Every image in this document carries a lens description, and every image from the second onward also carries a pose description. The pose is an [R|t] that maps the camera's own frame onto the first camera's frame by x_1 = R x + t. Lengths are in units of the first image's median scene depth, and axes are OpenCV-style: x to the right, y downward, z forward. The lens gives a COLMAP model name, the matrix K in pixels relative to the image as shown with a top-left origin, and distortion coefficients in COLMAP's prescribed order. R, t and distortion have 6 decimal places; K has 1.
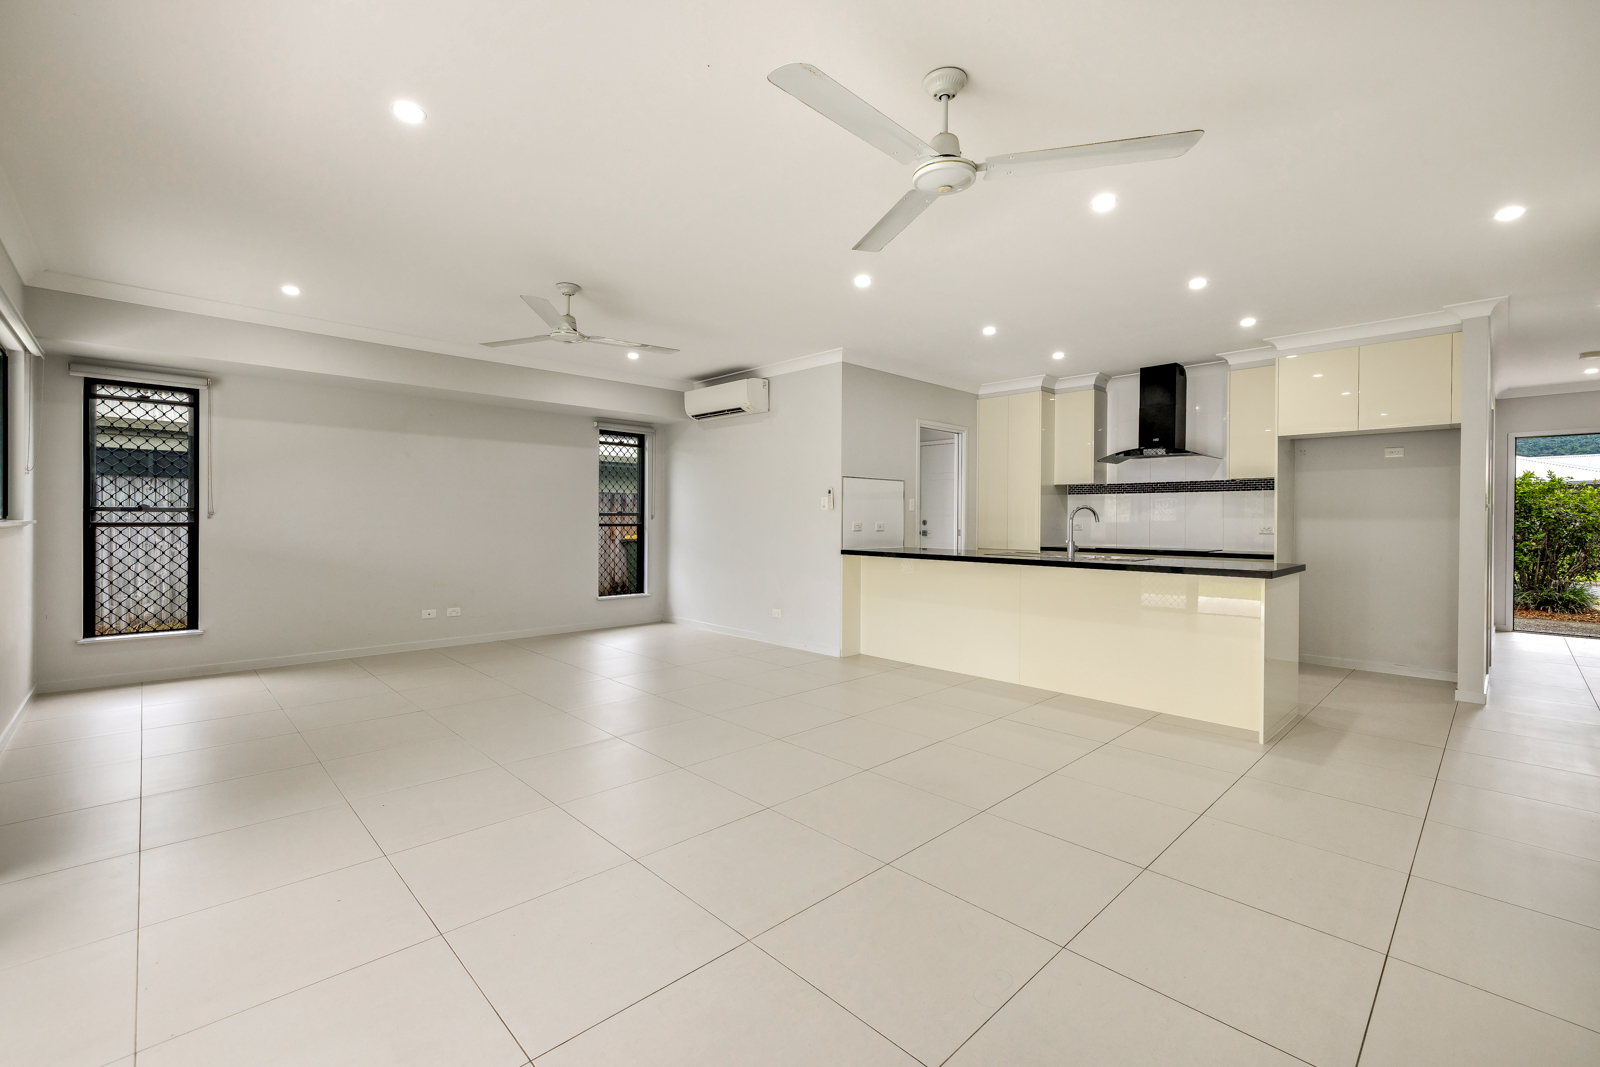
lens RADIAL K [[672.8, 0, 796.9], [0, 672.8, 531.0], [0, 0, 1]] dist [0.001387, 0.000481]
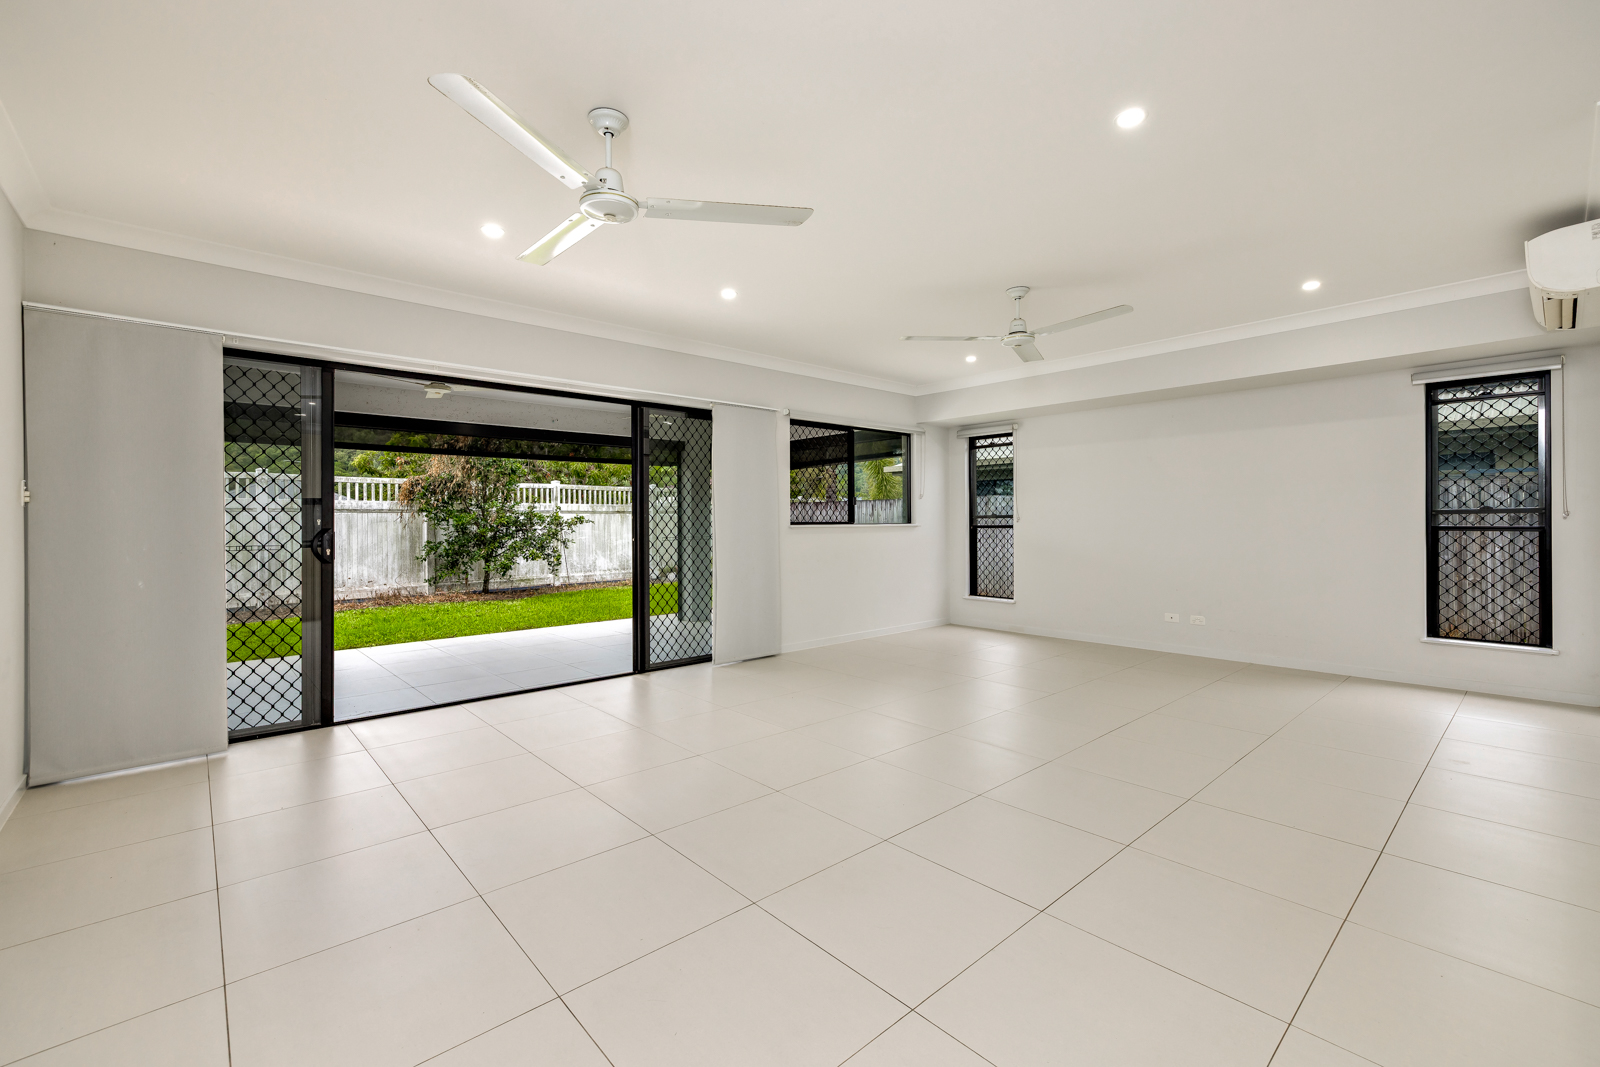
lens RADIAL K [[681.9, 0, 772.2], [0, 681.9, 512.8], [0, 0, 1]] dist [0.000391, 0.000095]
pose [[-0.051195, -0.019141, -0.998505, 0.389145], [-0.011208, 0.999764, -0.018590, -0.004169], [0.998626, 0.010240, -0.051397, 0.373609]]
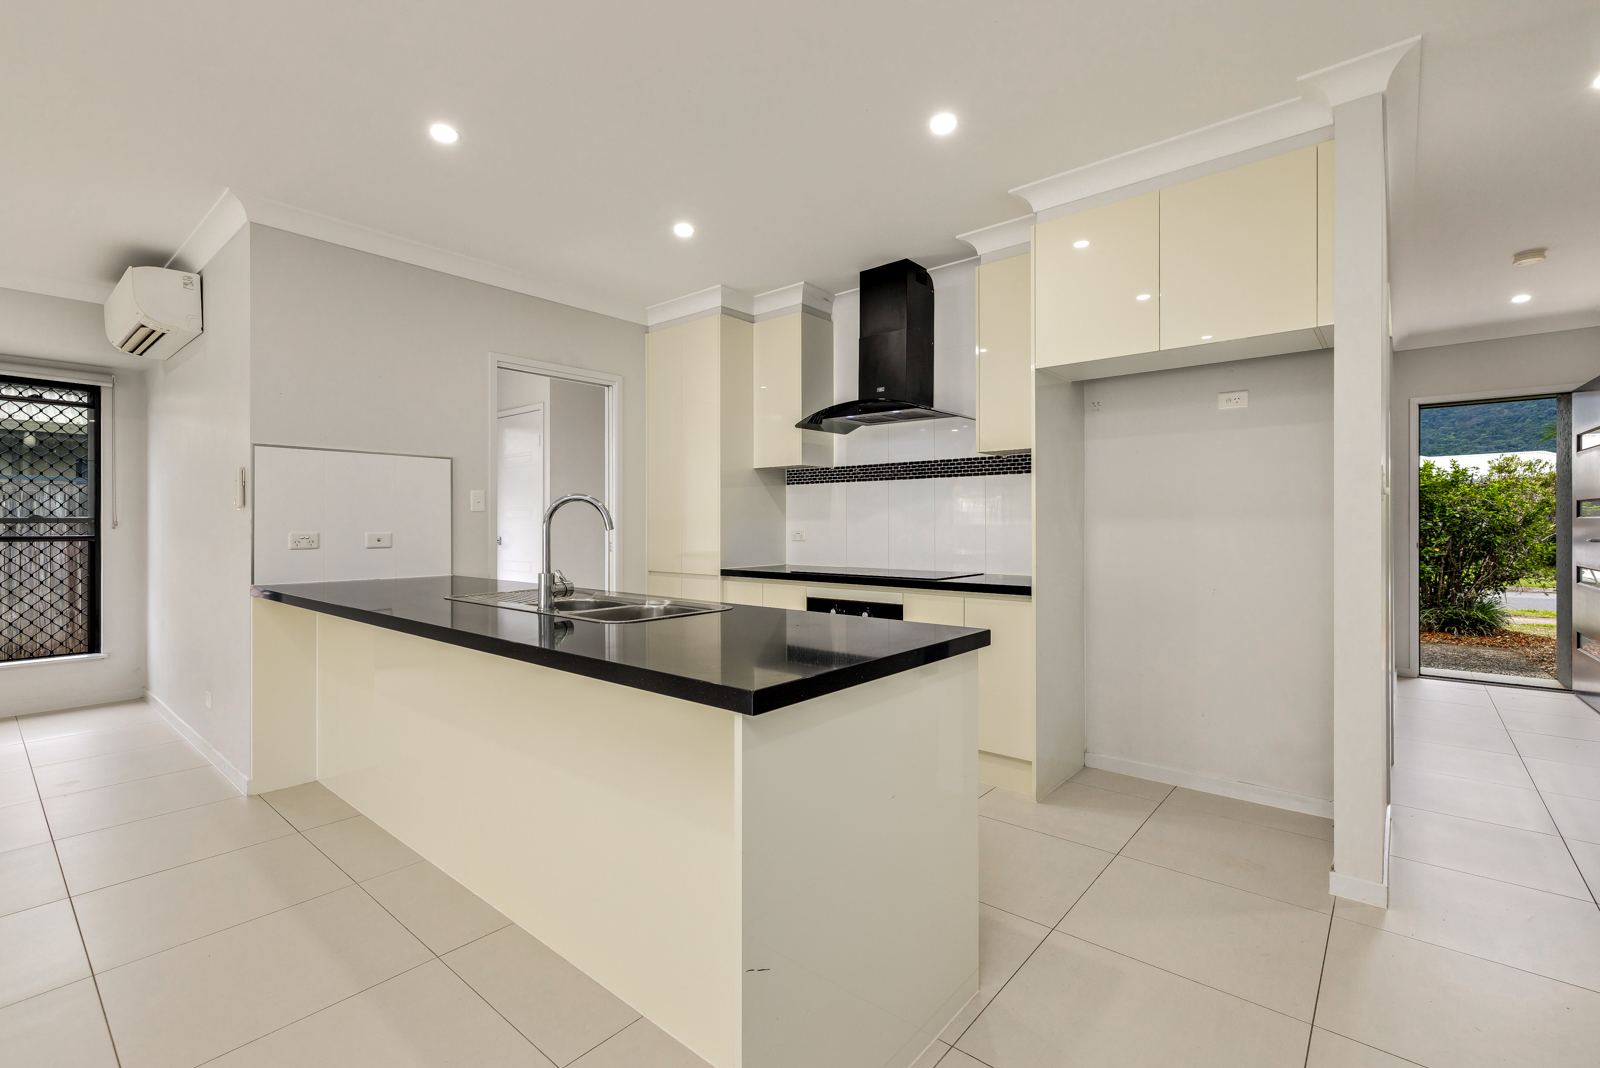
lens RADIAL K [[703.3, 0, 800.0], [0, 703.3, 534.0], [0, 0, 1]] dist [0.000812, -0.000190]
pose [[0.994520, -0.008573, 0.104191, 0.327176], [0.008958, 0.999955, -0.003230, -0.005028], [-0.104158, 0.004146, 0.994552, 0.320002]]
